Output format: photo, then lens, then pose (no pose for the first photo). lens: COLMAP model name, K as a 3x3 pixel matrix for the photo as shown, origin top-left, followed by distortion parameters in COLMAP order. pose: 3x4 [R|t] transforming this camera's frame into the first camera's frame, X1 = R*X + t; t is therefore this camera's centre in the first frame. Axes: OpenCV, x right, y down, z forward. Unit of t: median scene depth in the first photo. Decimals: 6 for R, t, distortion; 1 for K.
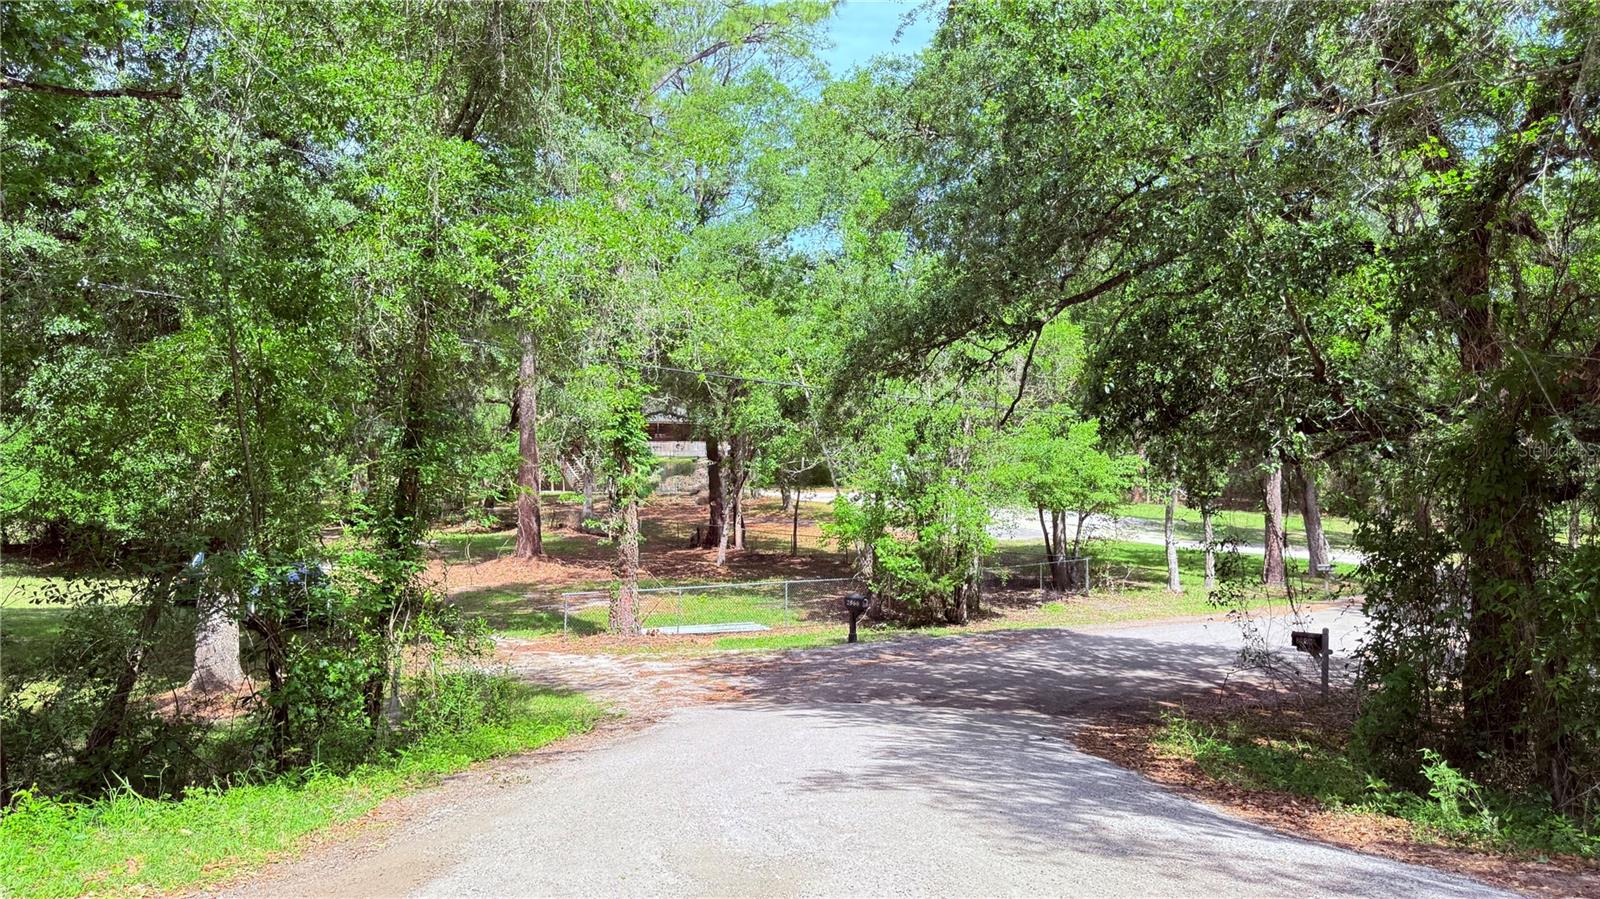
lens RADIAL K [[1124.6, 0, 808.0], [0, 1124.6, 451.4], [0, 0, 1]] dist [0.095522, -0.147922]
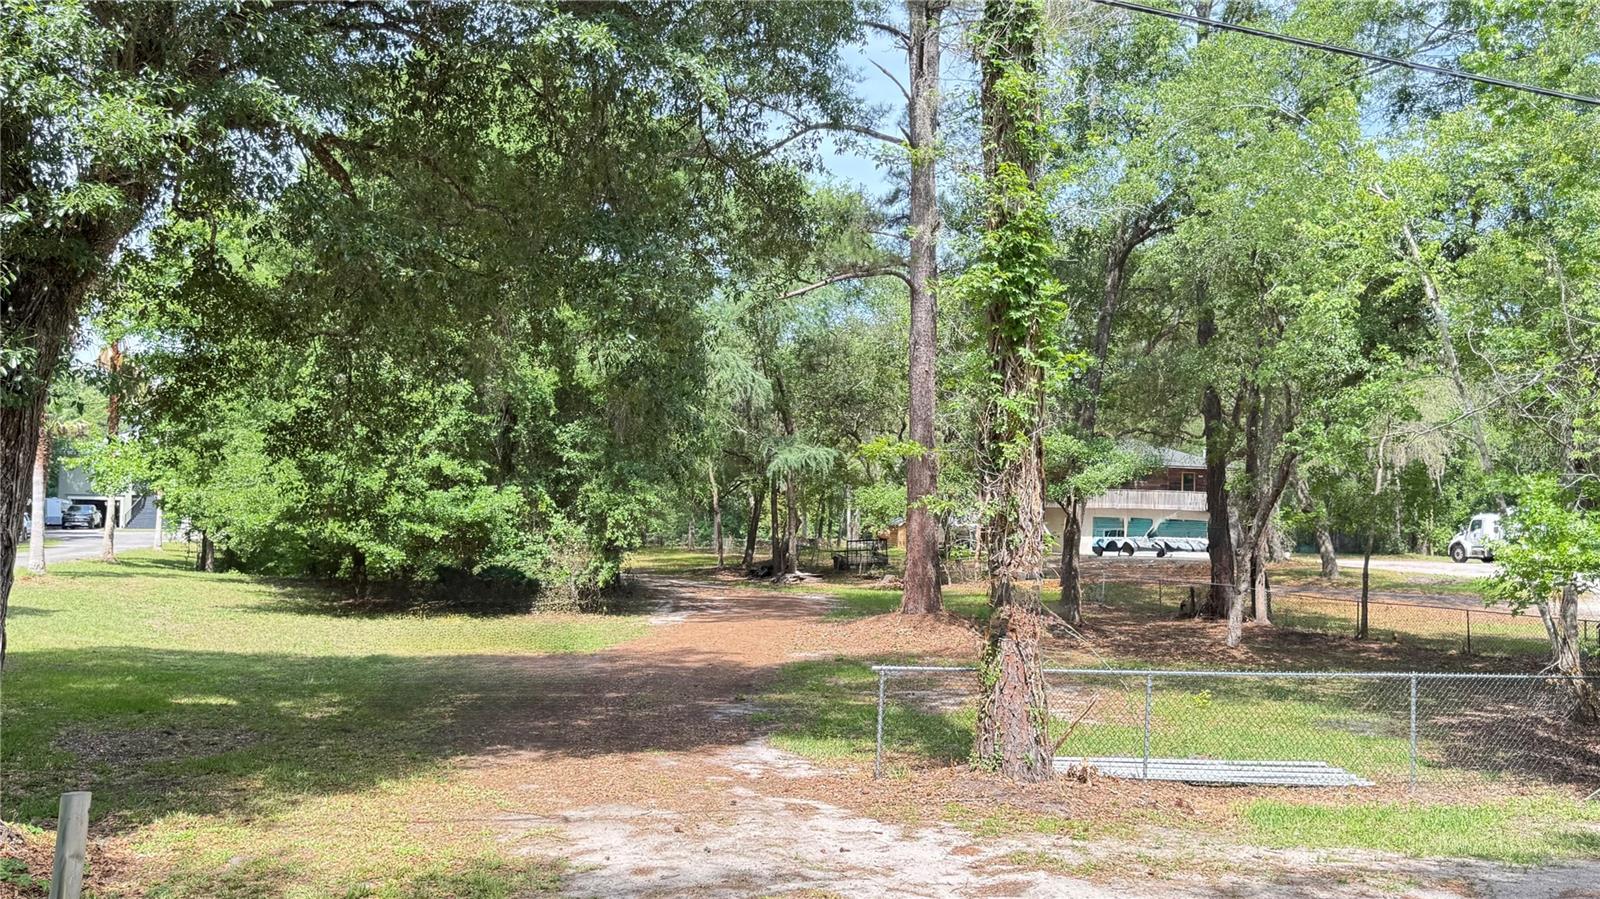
lens RADIAL K [[1209.6, 0, 869.6], [0, 1209.6, 491.5], [0, 0, 1]] dist [0.131136, -0.213571]
pose [[0.936927, 0.003972, -0.349502, -0.054742], [-0.015301, 0.999443, -0.029660, 0.072329], [0.349190, 0.033137, 0.936466, 0.560519]]
